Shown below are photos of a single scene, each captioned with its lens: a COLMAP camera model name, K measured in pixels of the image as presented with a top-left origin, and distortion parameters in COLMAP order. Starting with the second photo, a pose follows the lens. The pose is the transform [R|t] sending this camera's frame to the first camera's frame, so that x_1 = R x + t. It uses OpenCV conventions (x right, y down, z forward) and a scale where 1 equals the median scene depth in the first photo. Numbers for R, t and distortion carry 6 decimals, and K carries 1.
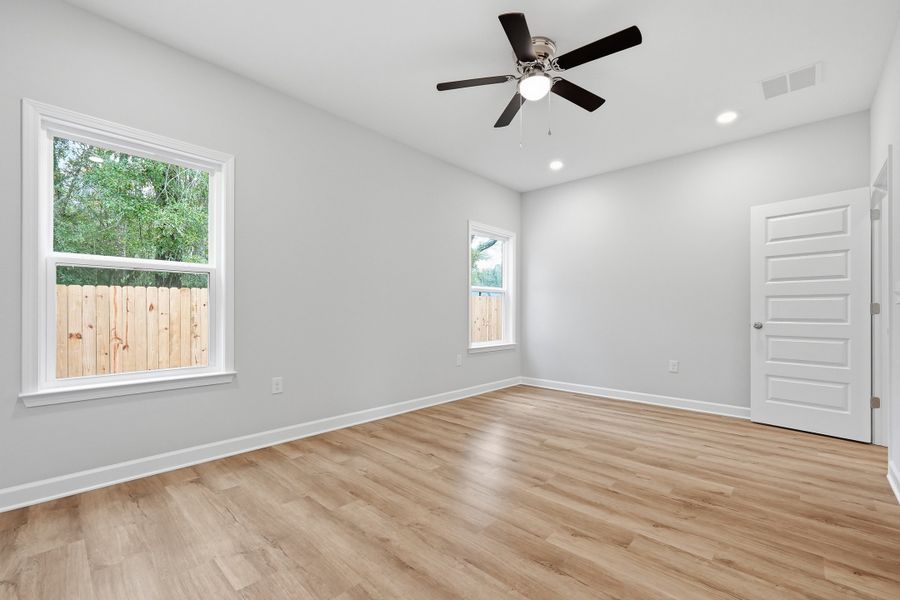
lens RADIAL K [[379.5, 0, 450.4], [0, 379.5, 307.3], [0, 0, 1]] dist [-0.000881, 0.000081]
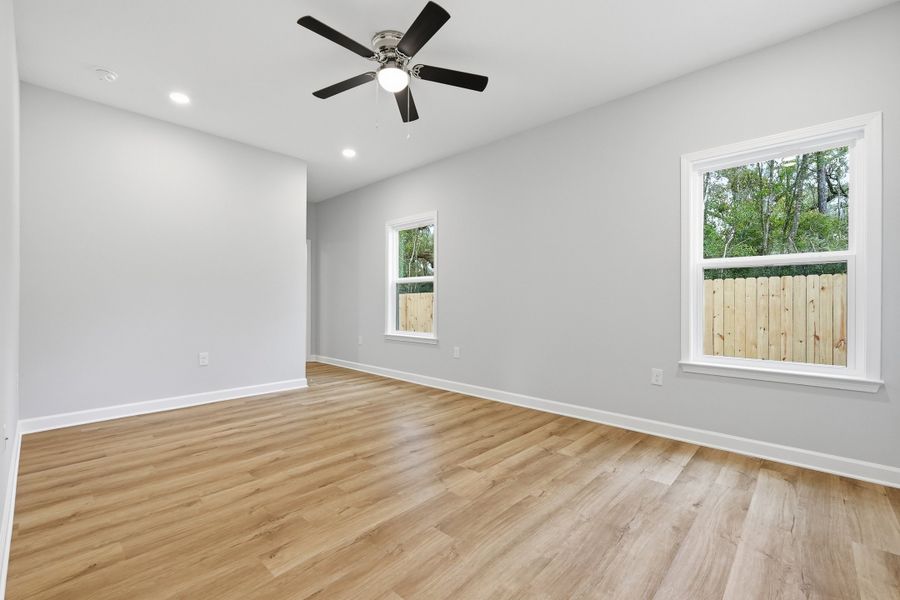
lens RADIAL K [[388.2, 0, 451.1], [0, 388.2, 295.4], [0, 0, 1]] dist [-0.002472, 0.000108]
pose [[0.000237, -0.024569, -0.999698, 1.099317], [0.008826, 0.999659, -0.024566, 0.020393], [0.999961, -0.008817, 0.000453, 1.015853]]
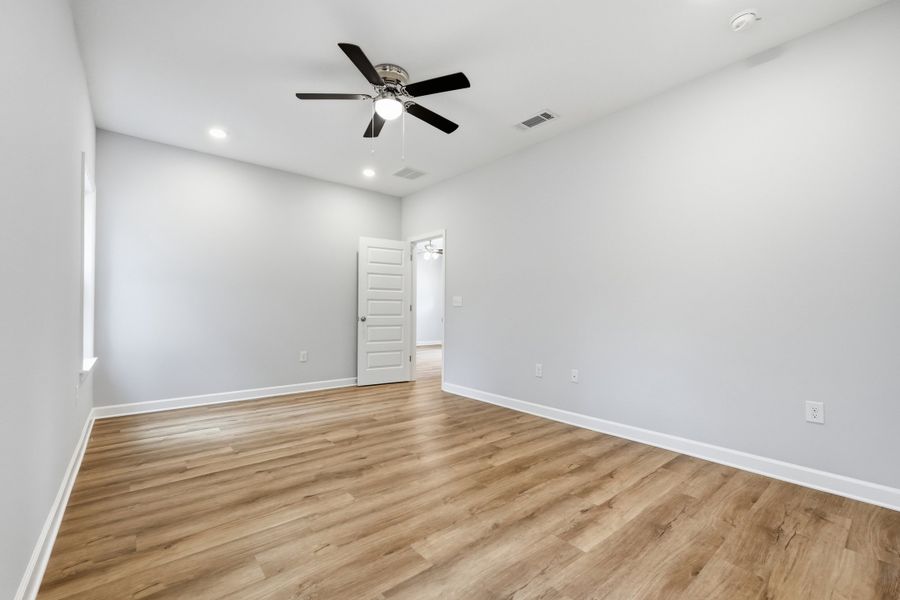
lens RADIAL K [[384.4, 0, 453.0], [0, 384.4, 299.7], [0, 0, 1]] dist [-0.000561, 0.000106]
pose [[0.119980, 0.026364, 0.992426, -0.761479], [-0.018583, 0.999532, -0.024306, 0.003717], [-0.992602, -0.015526, 0.120413, 0.596494]]
